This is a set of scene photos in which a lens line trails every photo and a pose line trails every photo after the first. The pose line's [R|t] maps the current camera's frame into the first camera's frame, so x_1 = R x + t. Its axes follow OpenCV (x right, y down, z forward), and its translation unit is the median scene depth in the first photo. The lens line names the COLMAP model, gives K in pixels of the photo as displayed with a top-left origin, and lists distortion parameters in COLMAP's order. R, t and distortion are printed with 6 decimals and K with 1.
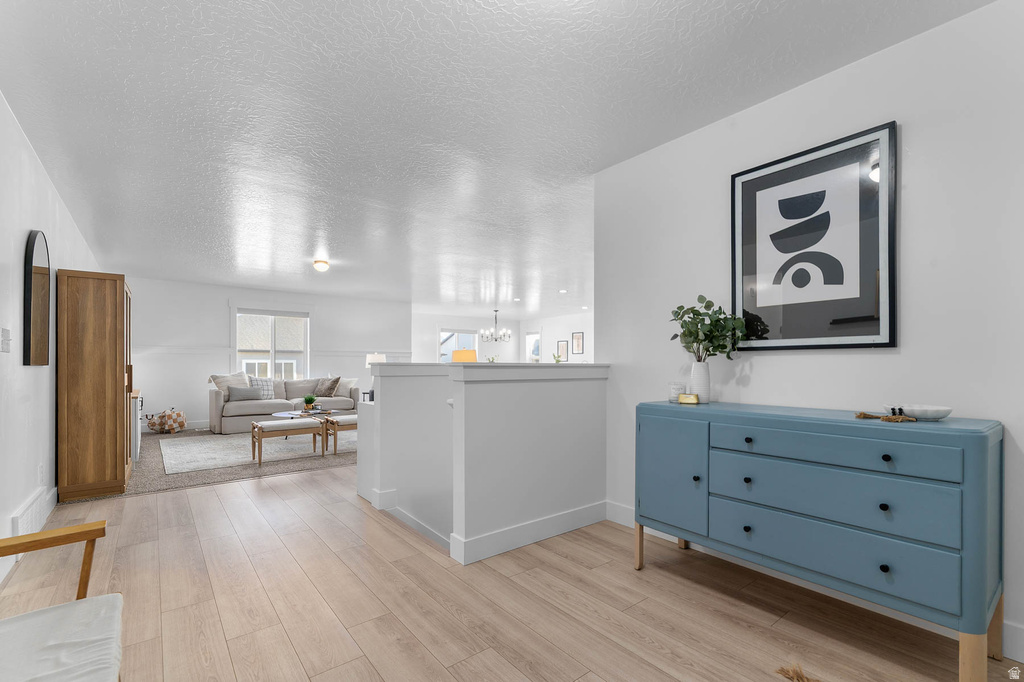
lens RADIAL K [[451.7, 0, 533.9], [0, 451.7, 361.8], [0, 0, 1]] dist [-0.001185, 0.000509]
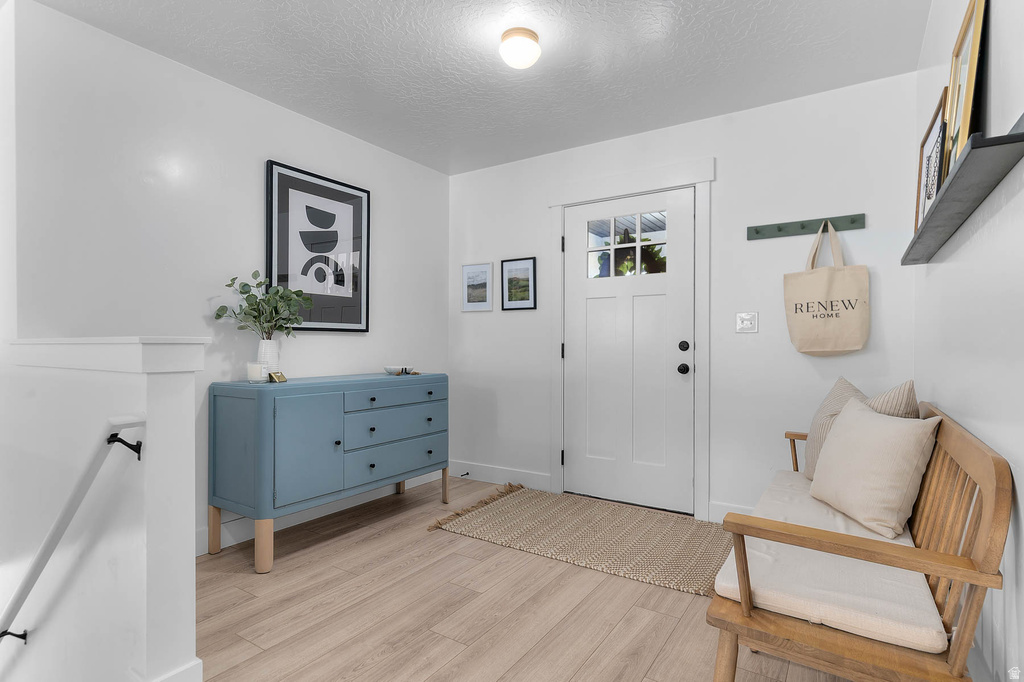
lens RADIAL K [[497.8, 0, 515.5], [0, 497.8, 344.6], [0, 0, 1]] dist [0.002667, -0.000010]
pose [[-0.271413, -0.003271, 0.962458, -1.005420], [-0.007564, 0.999971, 0.001265, 0.005124], [-0.962433, -0.006937, -0.271429, 0.941904]]
